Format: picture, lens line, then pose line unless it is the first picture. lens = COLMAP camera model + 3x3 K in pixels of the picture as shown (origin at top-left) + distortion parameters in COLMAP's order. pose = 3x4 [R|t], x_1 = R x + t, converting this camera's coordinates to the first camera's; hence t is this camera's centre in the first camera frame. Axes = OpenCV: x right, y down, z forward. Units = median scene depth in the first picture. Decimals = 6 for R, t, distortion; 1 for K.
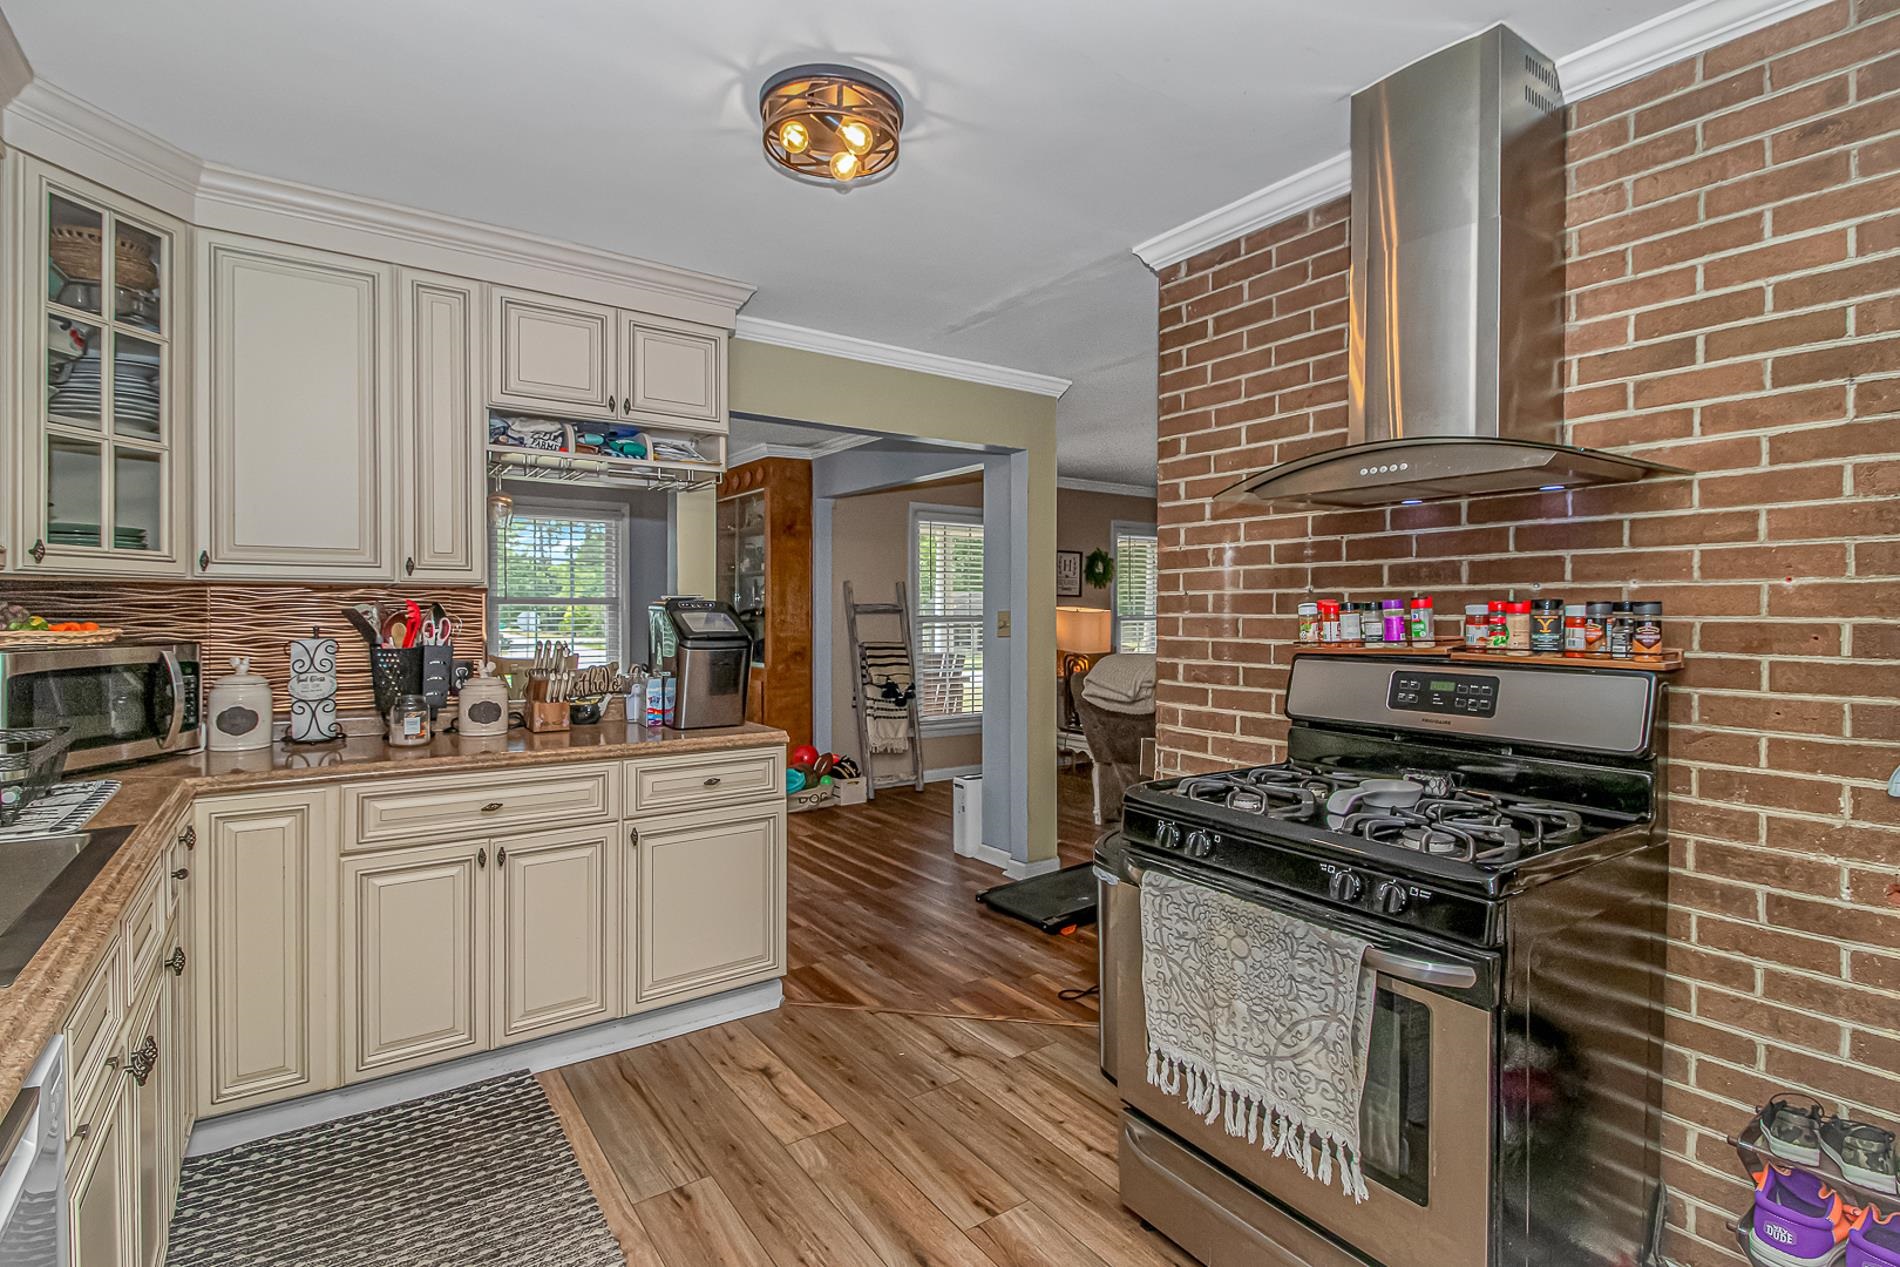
lens RADIAL K [[890.9, 0, 968.2], [0, 890.9, 618.0], [0, 0, 1]] dist [0.007668, -0.014346]
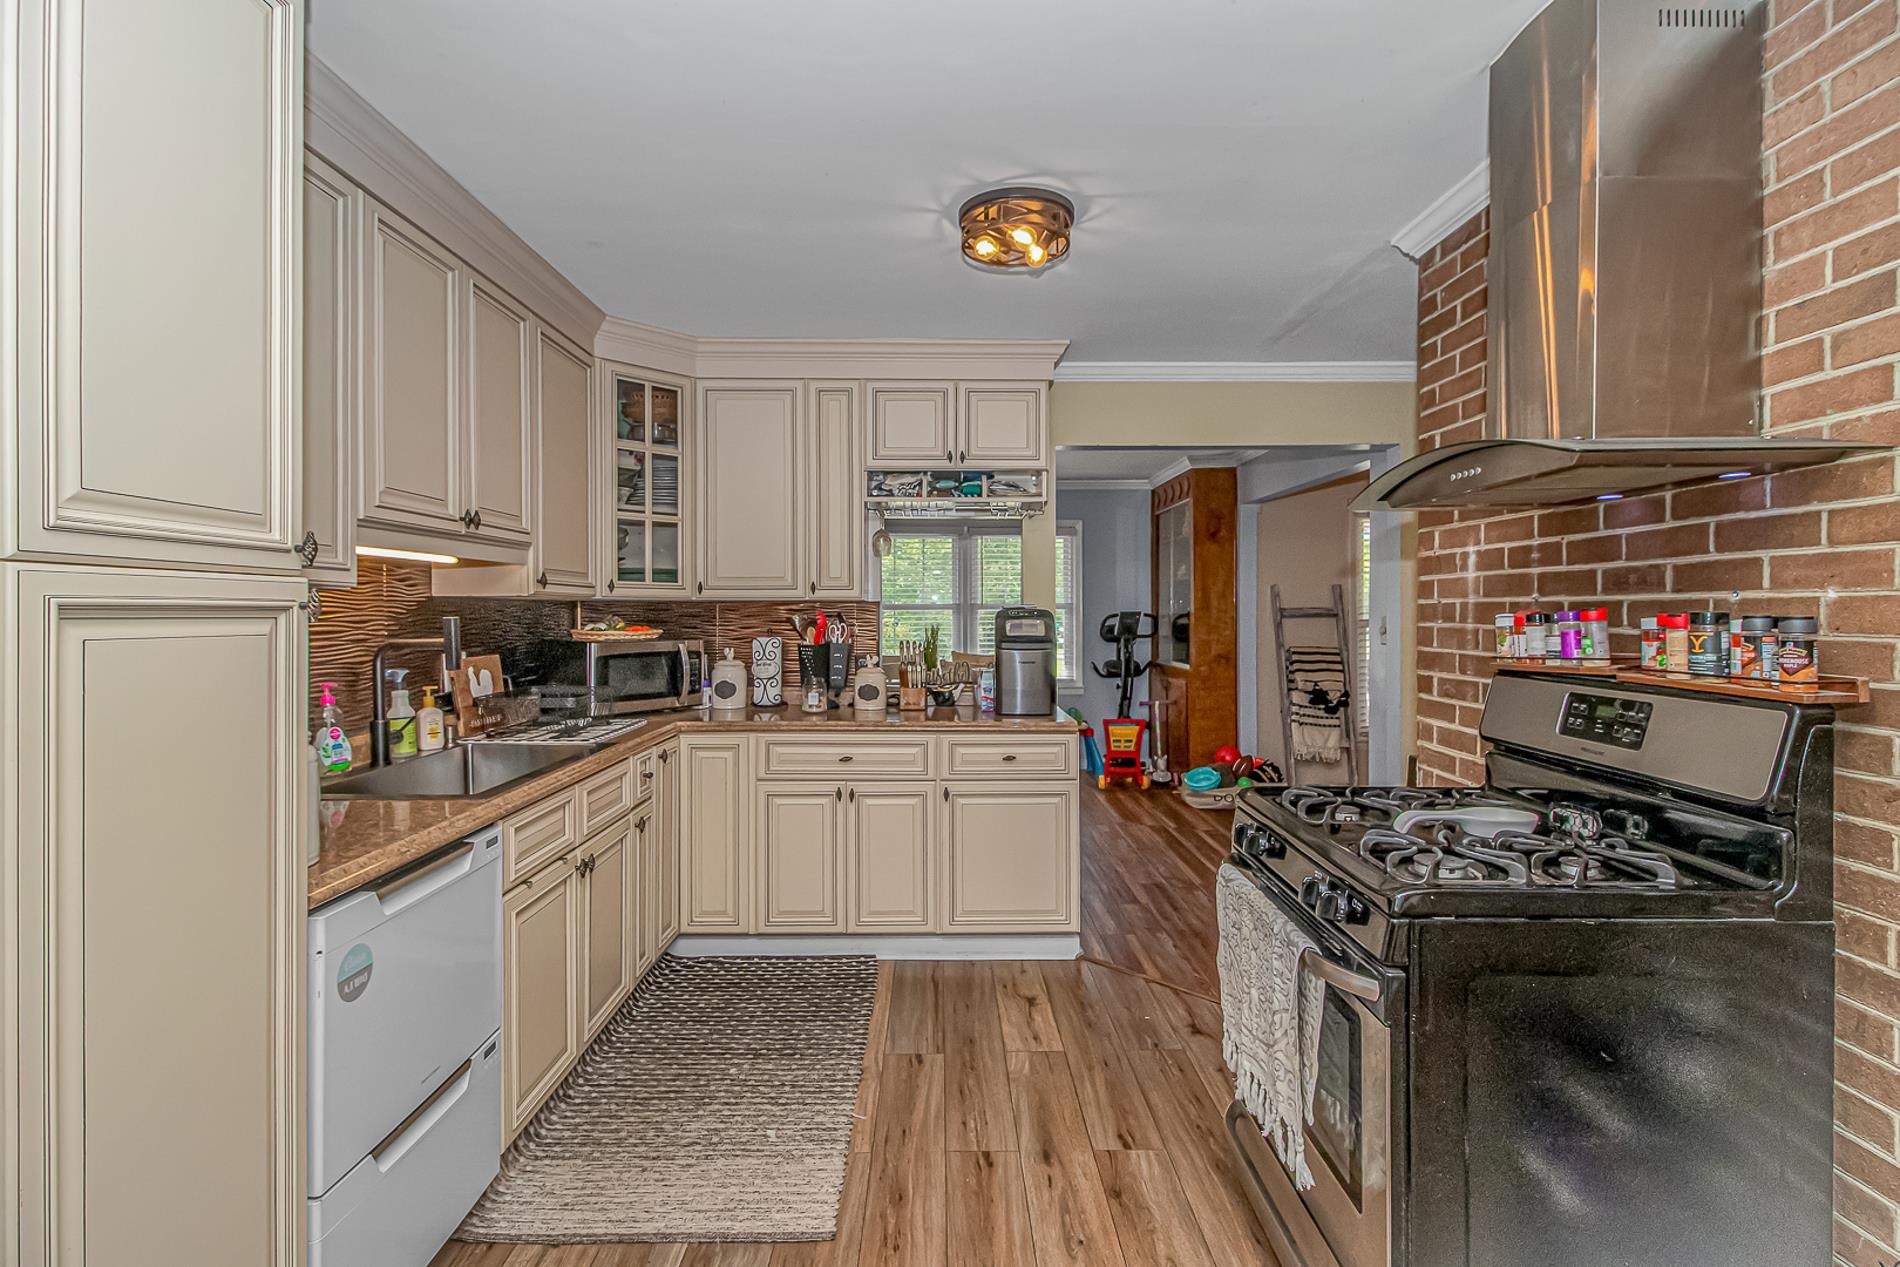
lens RADIAL K [[890.9, 0, 969.4], [0, 890.9, 619.2], [0, 0, 1]] dist [0.007668, -0.014346]
pose [[0.828220, 0.002862, -0.560396, 0.416278], [-0.002756, 0.999996, 0.001035, -0.010158], [0.560397, 0.000688, 0.828224, -0.052640]]
